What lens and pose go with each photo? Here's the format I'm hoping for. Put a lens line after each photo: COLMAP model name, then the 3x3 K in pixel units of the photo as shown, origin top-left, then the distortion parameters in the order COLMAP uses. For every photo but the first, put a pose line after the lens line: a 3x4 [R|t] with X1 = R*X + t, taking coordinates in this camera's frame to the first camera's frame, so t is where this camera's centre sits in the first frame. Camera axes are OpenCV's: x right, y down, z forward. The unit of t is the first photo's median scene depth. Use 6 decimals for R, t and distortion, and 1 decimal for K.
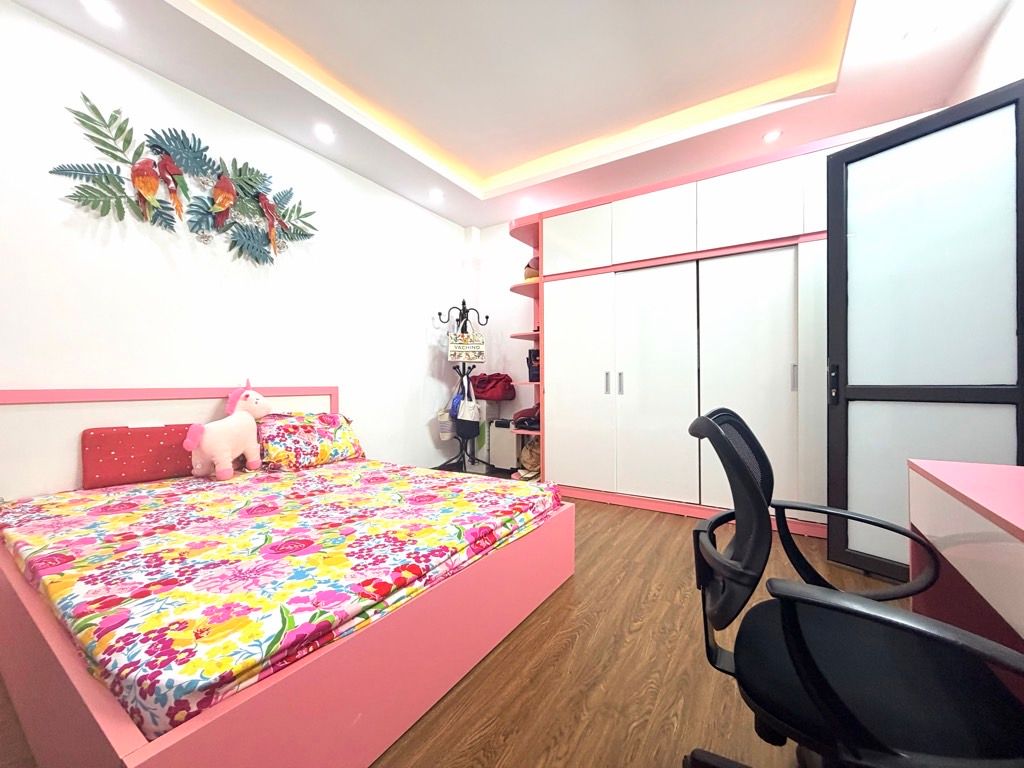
lens RADIAL K [[409.9, 0, 507.9], [0, 409.9, 384.6], [0, 0, 1]] dist [-0.000685, 0.000459]
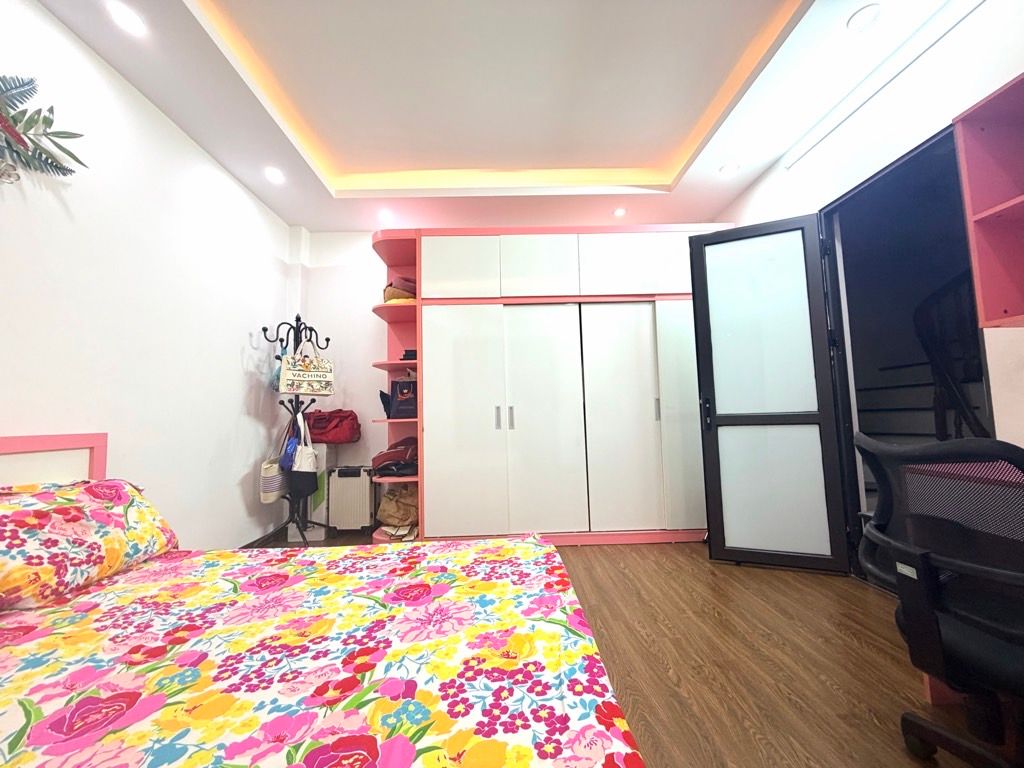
lens RADIAL K [[409.9, 0, 508.8], [0, 409.9, 384.0], [0, 0, 1]] dist [-0.000685, 0.000459]
pose [[0.829851, 0.026272, 0.557366, -0.299484], [0.025975, 0.995989, -0.085620, 0.000354], [-0.557380, 0.085529, 0.825840, 0.217281]]
